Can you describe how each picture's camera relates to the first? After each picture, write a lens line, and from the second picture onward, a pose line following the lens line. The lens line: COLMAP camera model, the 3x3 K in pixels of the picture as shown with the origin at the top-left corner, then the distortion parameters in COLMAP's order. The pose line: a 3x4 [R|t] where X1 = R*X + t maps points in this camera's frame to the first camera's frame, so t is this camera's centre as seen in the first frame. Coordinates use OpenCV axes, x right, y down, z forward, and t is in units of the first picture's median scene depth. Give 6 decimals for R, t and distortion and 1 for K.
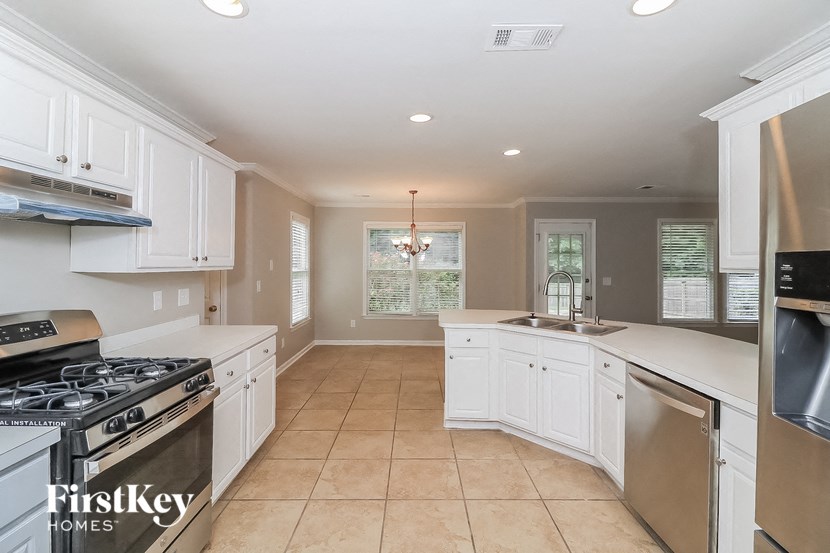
lens RADIAL K [[378.6, 0, 417.4], [0, 378.6, 270.8], [0, 0, 1]] dist [0.017179, -0.000792]
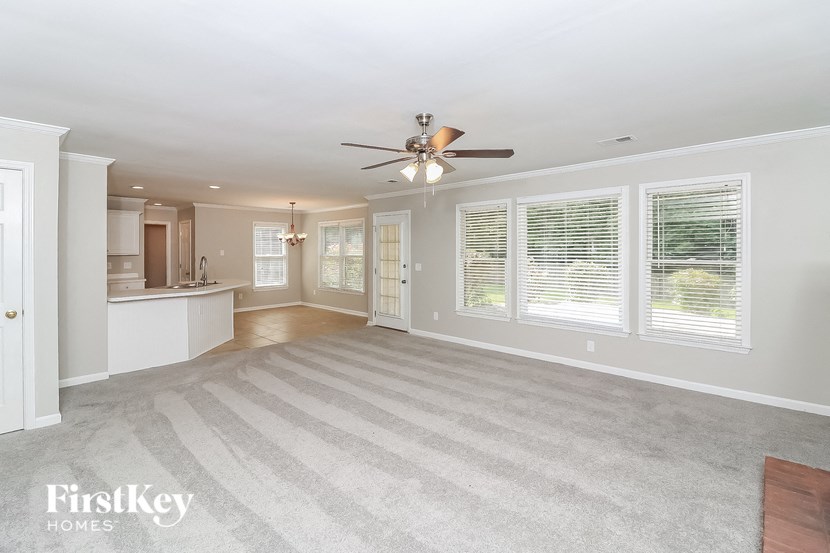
lens RADIAL K [[378.6, 0, 422.9], [0, 378.6, 253.9], [0, 0, 1]] dist [0.017179, -0.000792]
pose [[0.724911, 0.001046, -0.688842, 1.234856], [-0.004263, 0.999987, -0.002968, -0.006730], [0.688829, 0.005088, 0.724906, 0.242344]]
